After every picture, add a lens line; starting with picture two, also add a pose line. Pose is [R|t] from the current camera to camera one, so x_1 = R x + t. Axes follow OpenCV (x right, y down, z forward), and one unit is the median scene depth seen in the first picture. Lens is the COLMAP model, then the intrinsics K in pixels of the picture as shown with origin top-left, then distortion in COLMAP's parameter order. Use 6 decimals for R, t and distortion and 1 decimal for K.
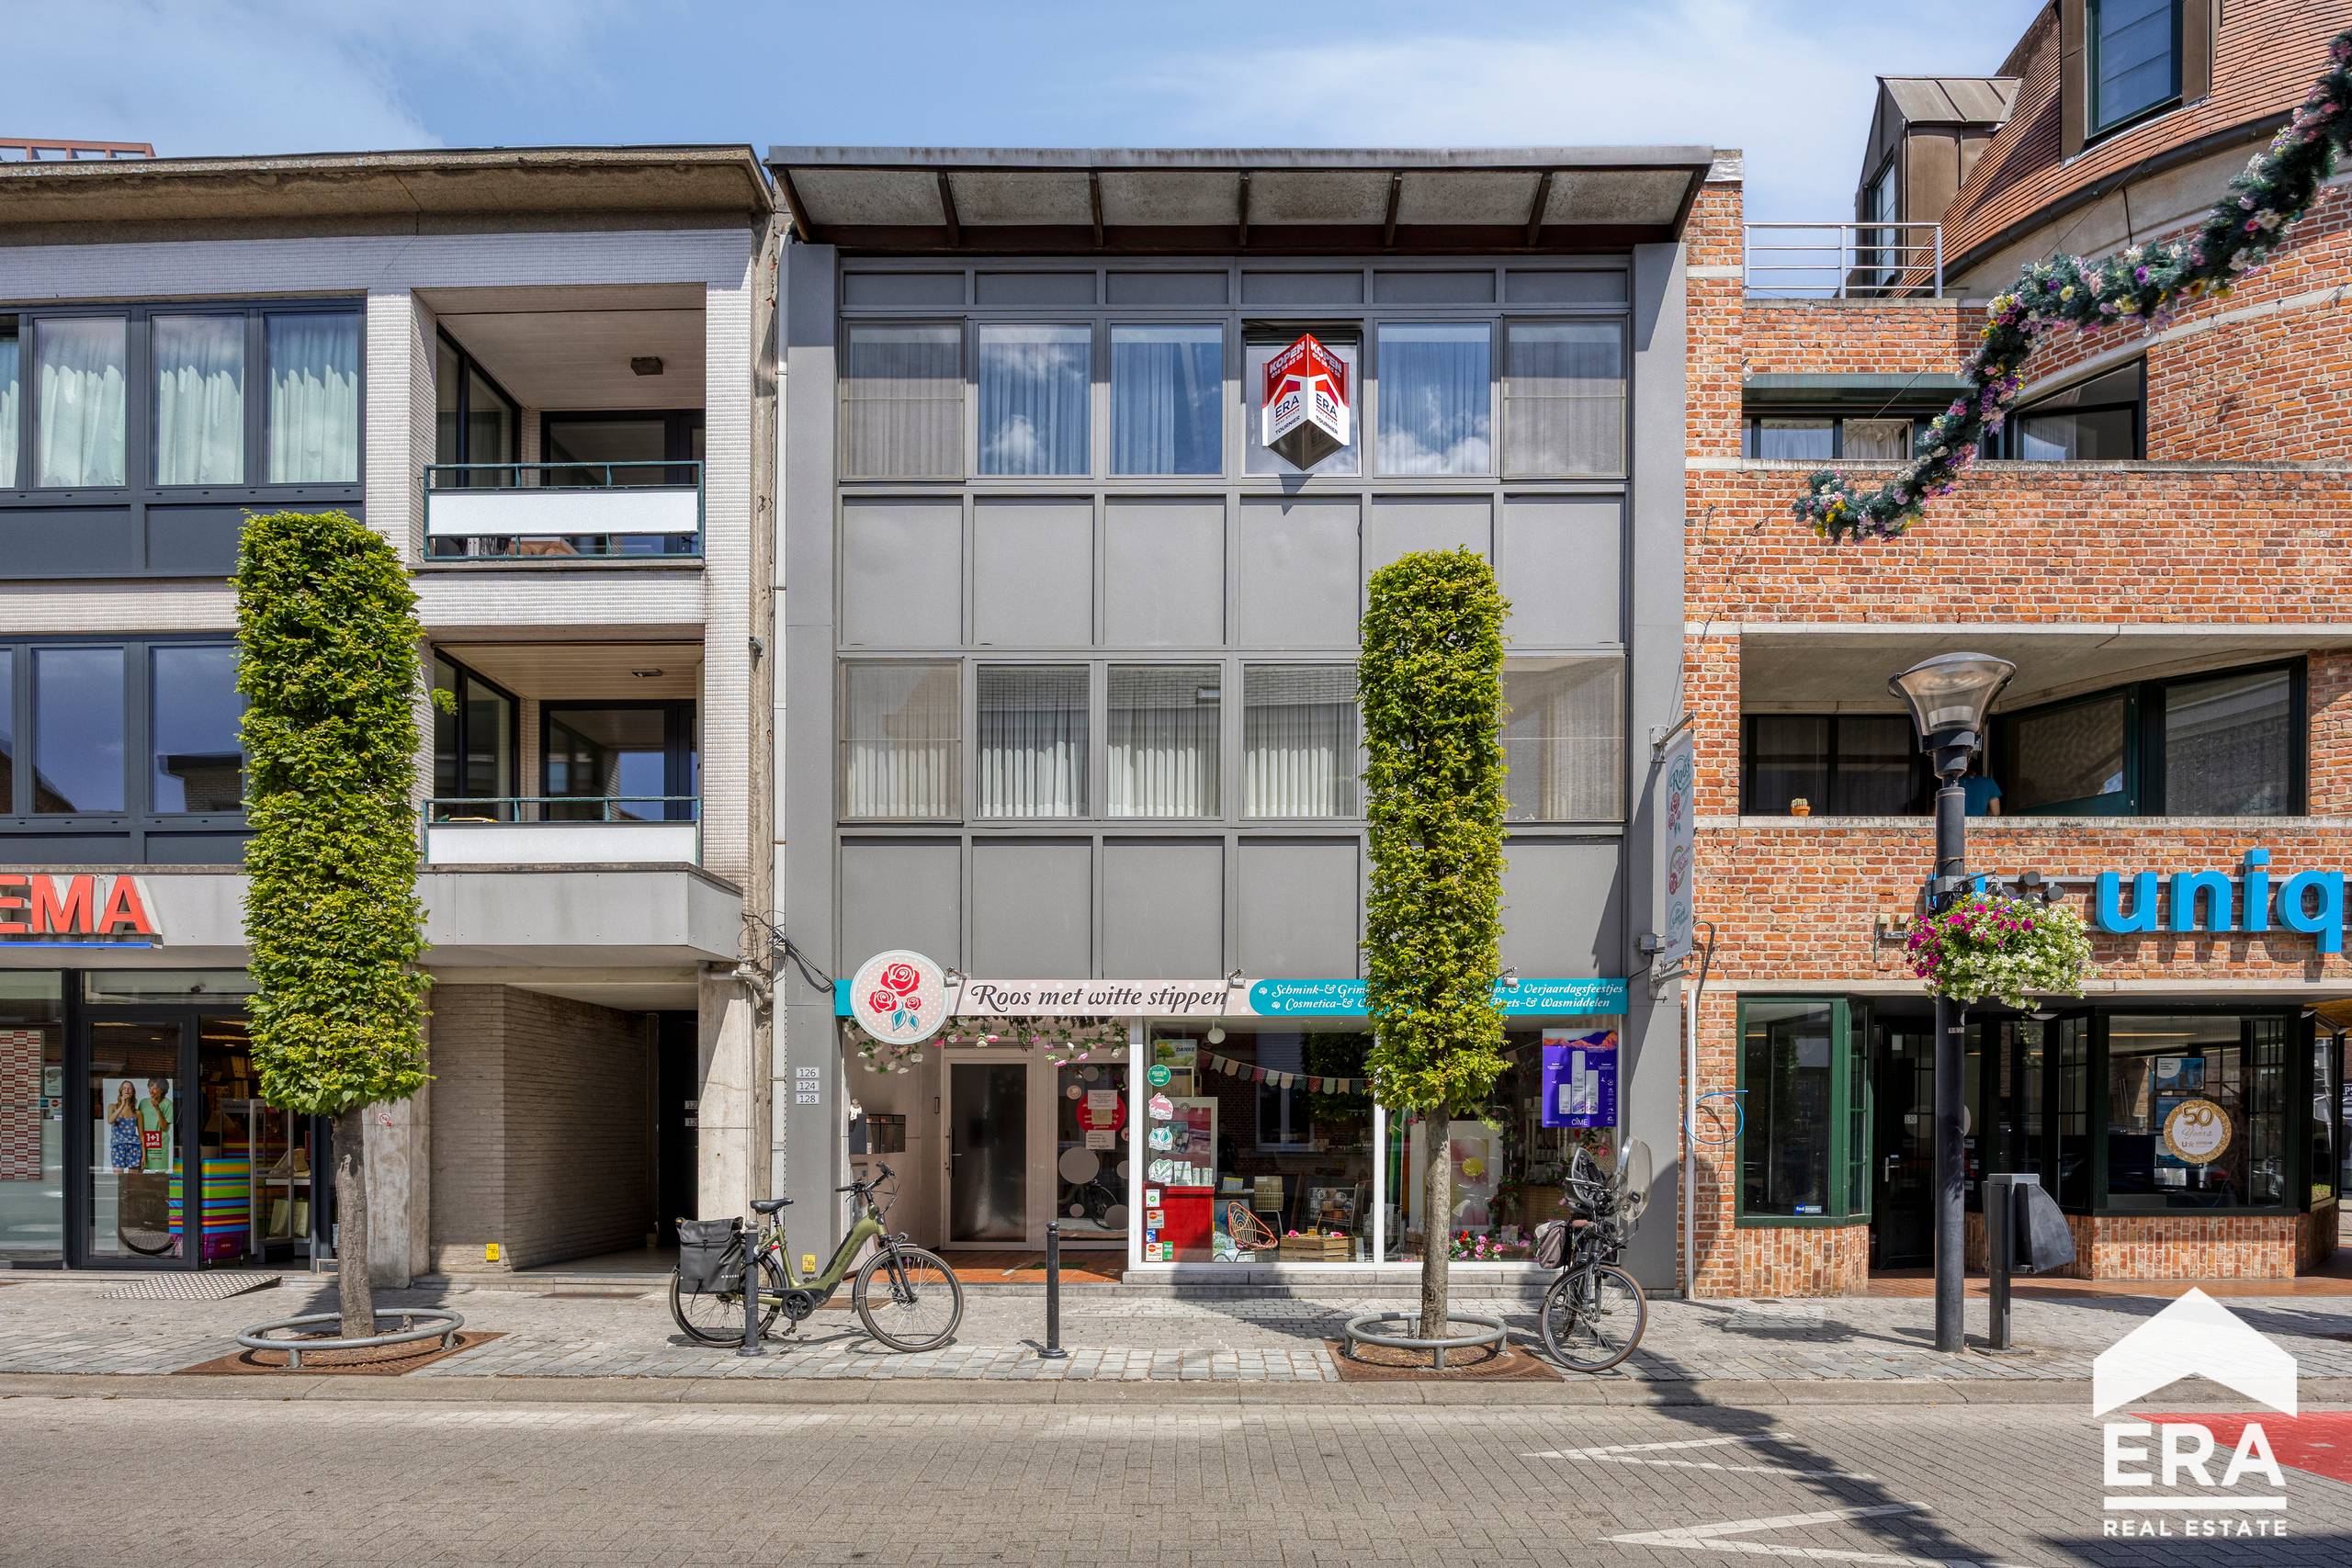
lens RADIAL K [[1171.1, 0, 1186.6], [0, 1171.1, 758.9], [0, 0, 1]] dist [-0.004942, 0.000079]
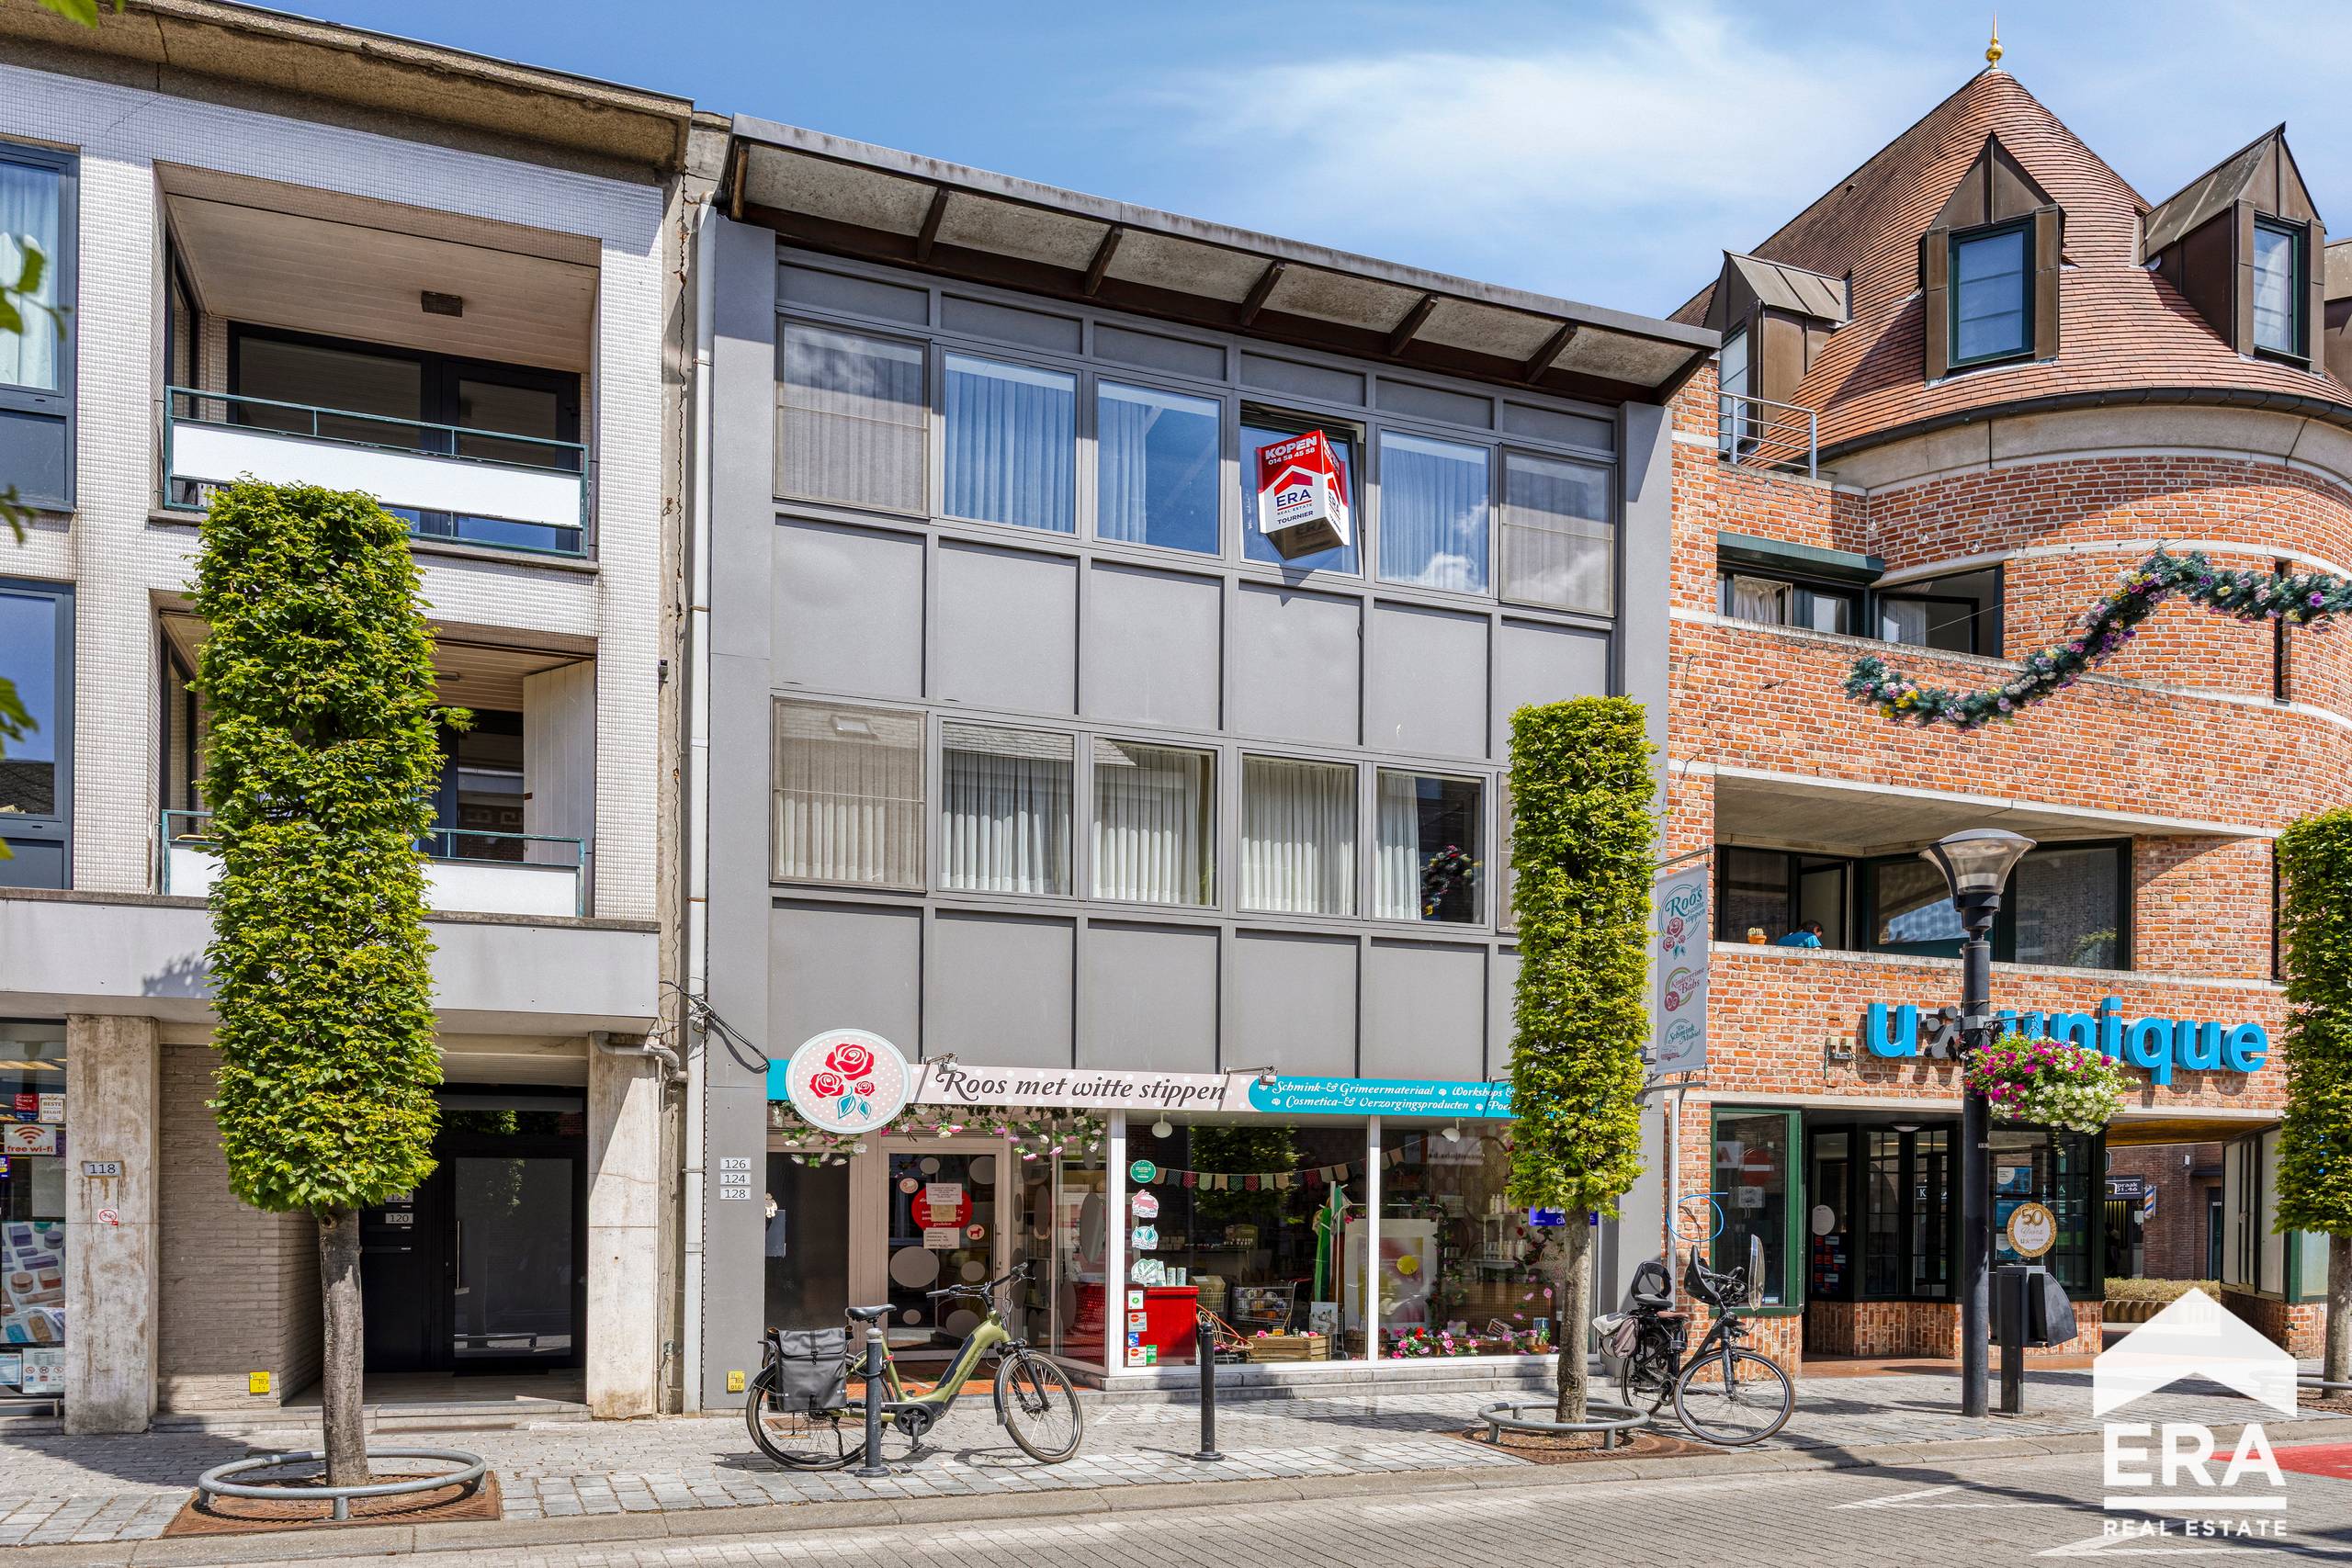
lens RADIAL K [[1291.5, 0, 1176.0], [0, 1291.5, 784.0], [0, 0, 1]] dist [0.000289, -0.000341]
pose [[0.961333, 0.088394, 0.260817, -0.308913], [-0.082558, 0.996031, -0.033272, -0.014735], [-0.262723, 0.010453, 0.964815, -0.038246]]
